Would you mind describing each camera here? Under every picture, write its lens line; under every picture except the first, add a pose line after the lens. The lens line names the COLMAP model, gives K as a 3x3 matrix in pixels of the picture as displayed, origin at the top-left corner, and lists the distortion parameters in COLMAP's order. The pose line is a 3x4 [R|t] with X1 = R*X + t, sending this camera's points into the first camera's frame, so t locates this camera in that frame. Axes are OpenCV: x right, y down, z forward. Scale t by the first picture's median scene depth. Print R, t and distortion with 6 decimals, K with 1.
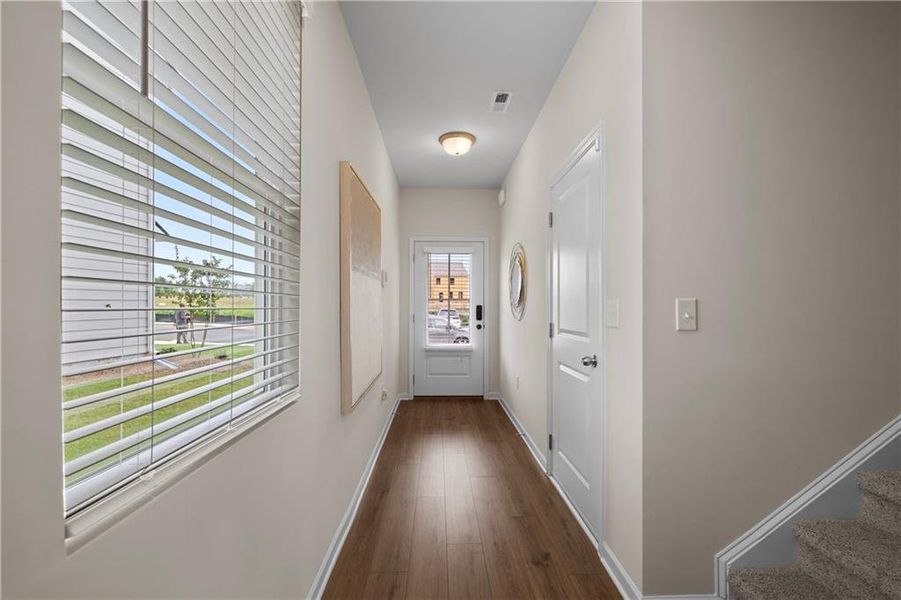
lens RADIAL K [[377.6, 0, 445.6], [0, 377.6, 306.9], [0, 0, 1]] dist [-0.002842, -0.000049]
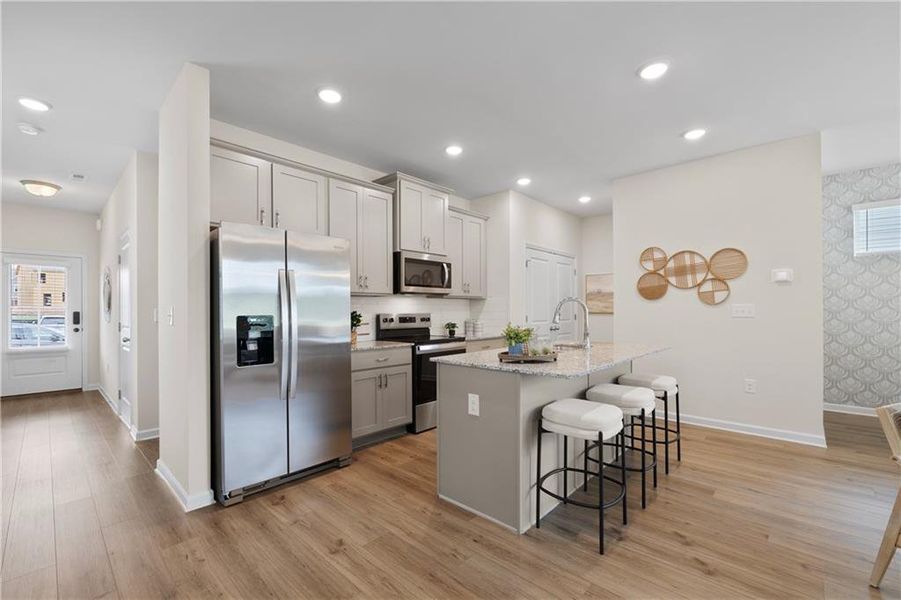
lens RADIAL K [[377.6, 0, 445.6], [0, 377.6, 306.9], [0, 0, 1]] dist [-0.002842, -0.000049]
pose [[0.699555, -0.004440, 0.714565, 0.056645], [0.012161, 0.999910, -0.005693, 0.001374], [-0.714475, 0.012673, 0.699546, -0.662472]]
